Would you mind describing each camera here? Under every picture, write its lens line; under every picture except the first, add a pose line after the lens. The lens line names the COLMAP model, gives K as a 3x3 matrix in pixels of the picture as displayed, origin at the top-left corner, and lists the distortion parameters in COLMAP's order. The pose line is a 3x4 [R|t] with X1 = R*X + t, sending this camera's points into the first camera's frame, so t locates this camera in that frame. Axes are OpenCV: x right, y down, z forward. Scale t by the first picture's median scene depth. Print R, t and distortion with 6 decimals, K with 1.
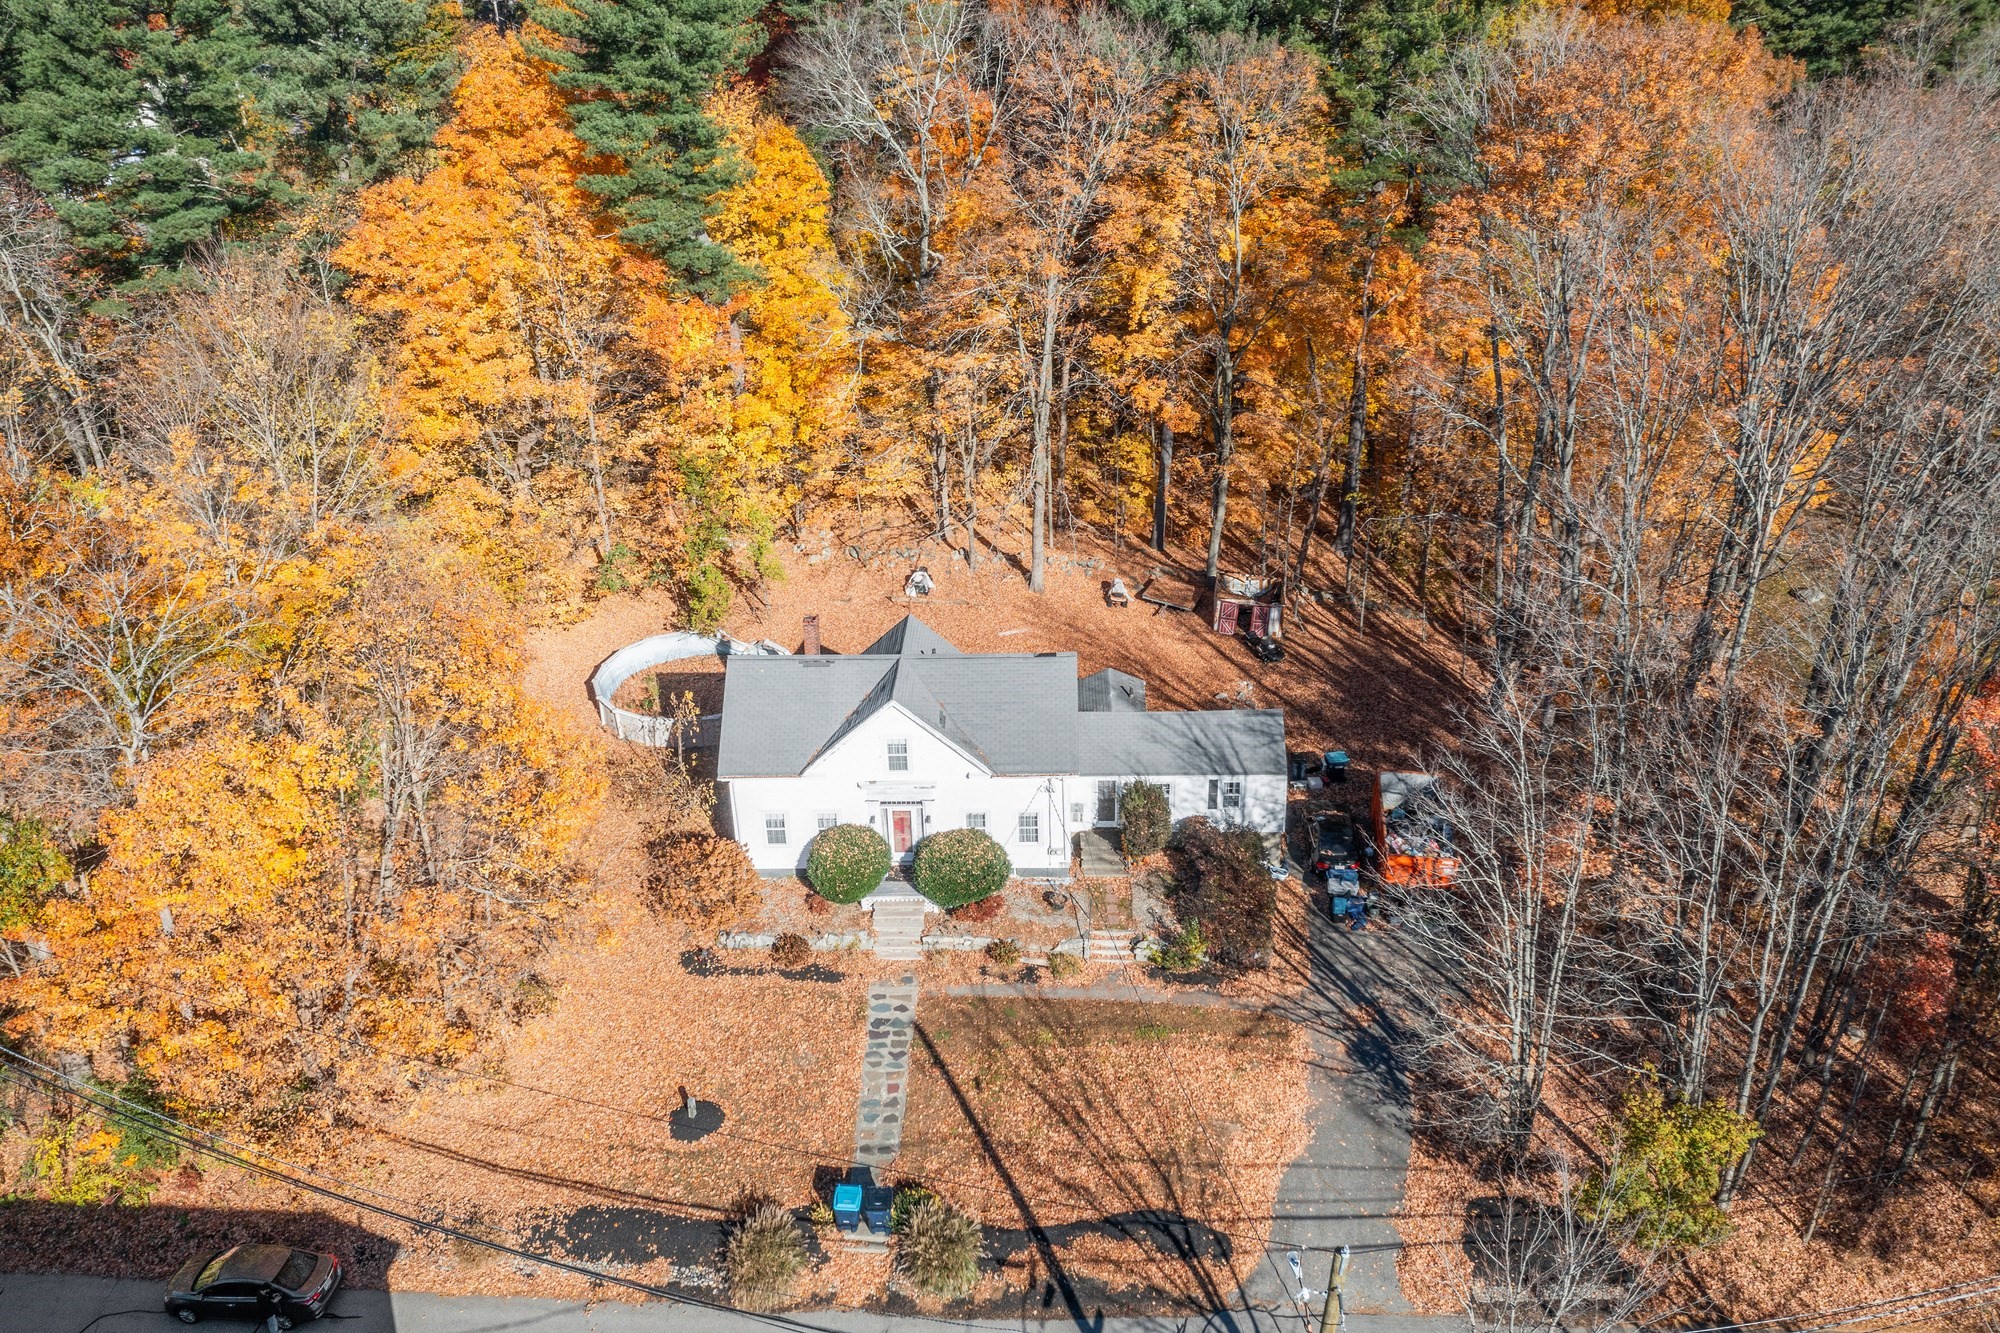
lens RADIAL K [[1563.2, 0, 994.4], [0, 1563.2, 662.8], [0, 0, 1]] dist [-0.024144, 0.004067]
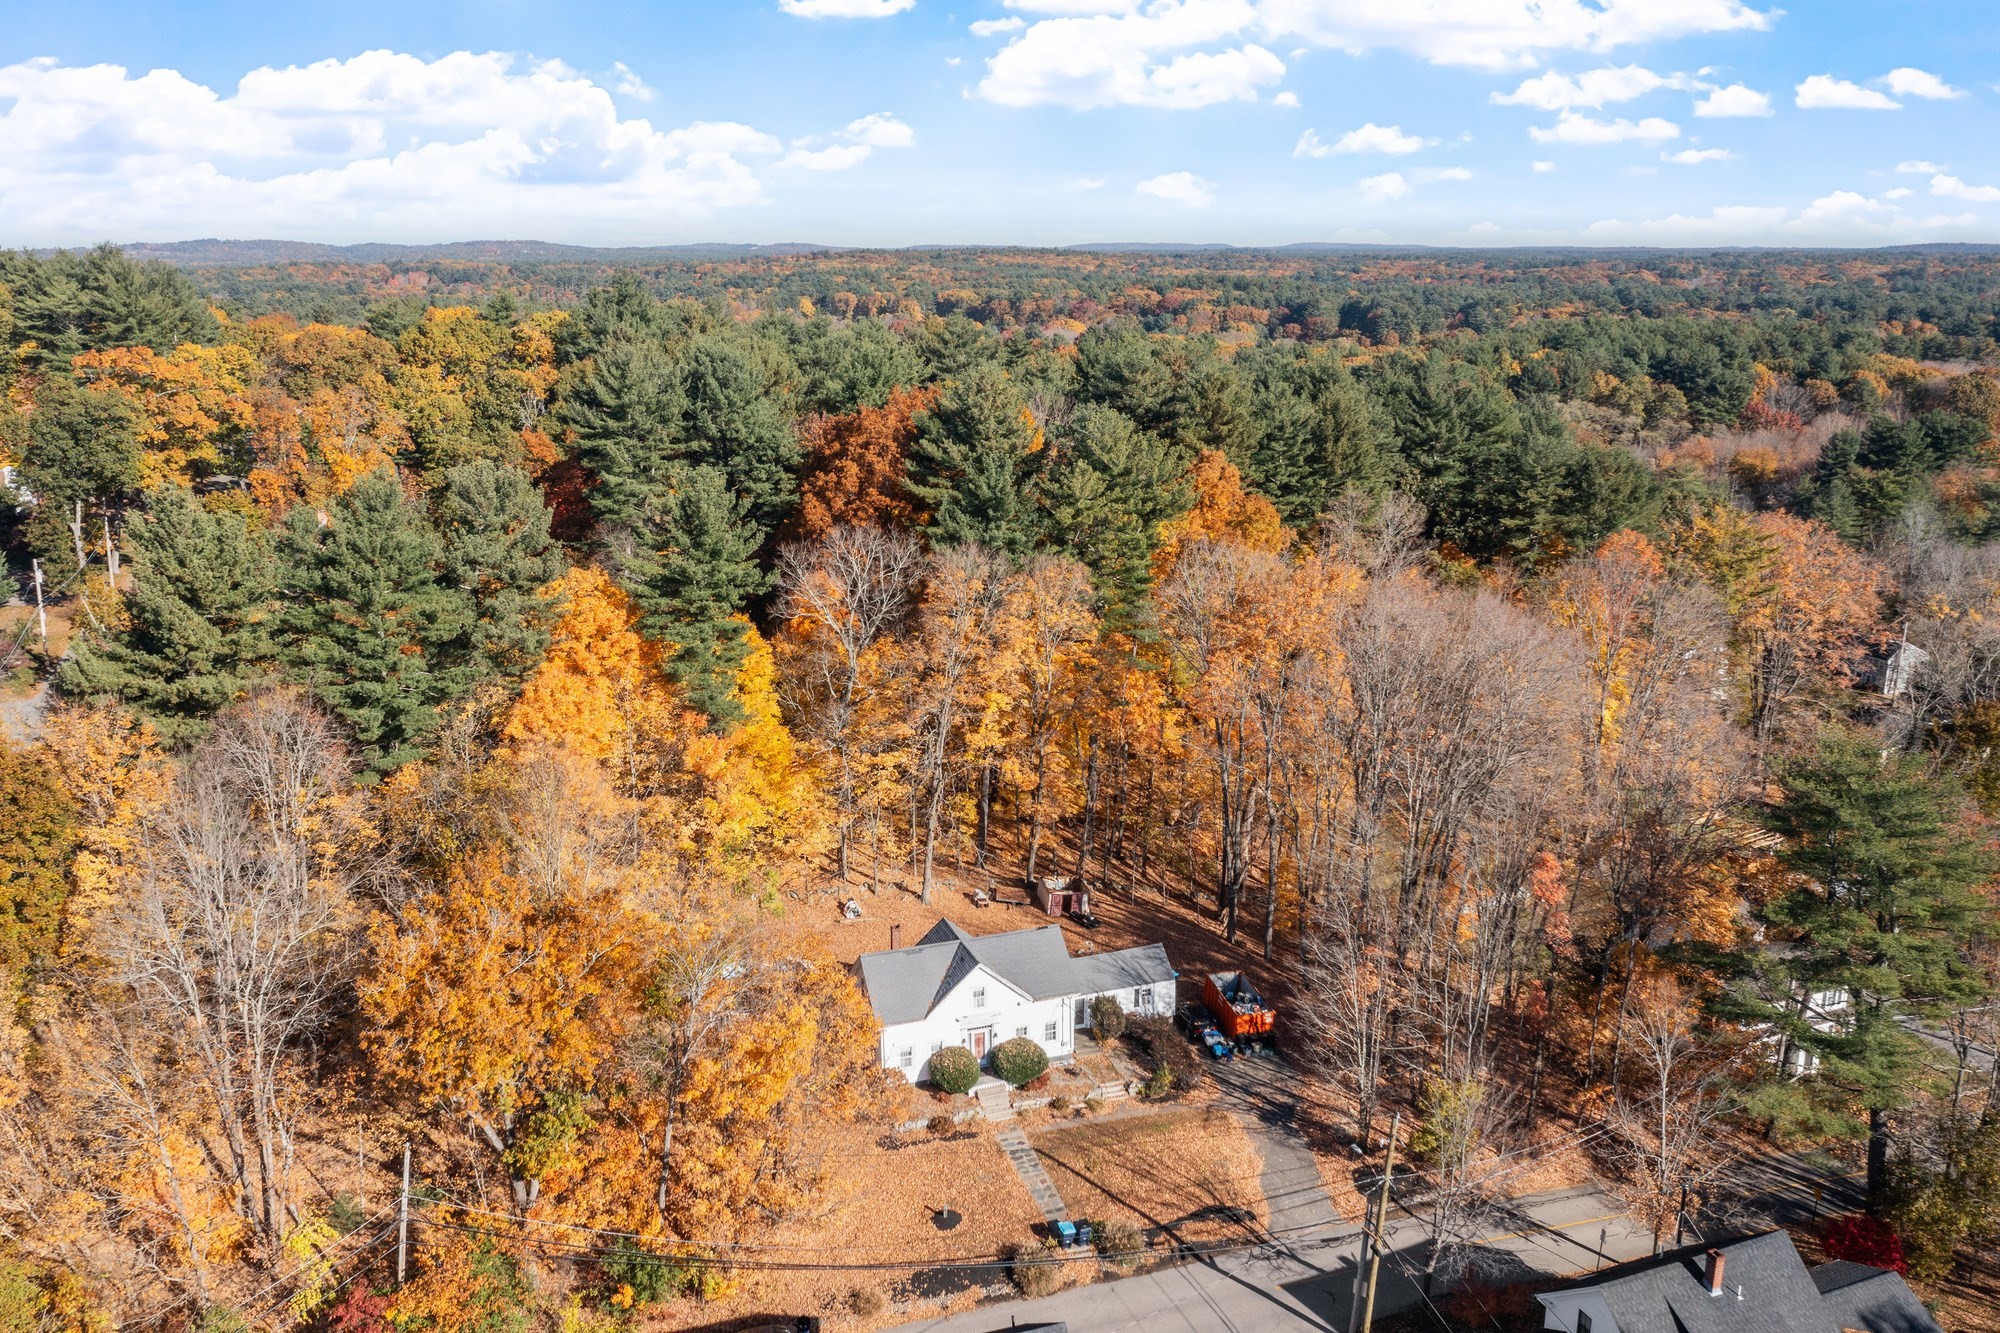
lens RADIAL K [[1563.2, 0, 994.4], [0, 1563.2, 662.8], [0, 0, 1]] dist [-0.024144, 0.004067]
pose [[0.930125, -0.071893, 0.360138, -0.608551], [0.146919, 0.971601, -0.185490, 0.022253], [-0.336575, 0.225440, 0.914272, -0.608305]]
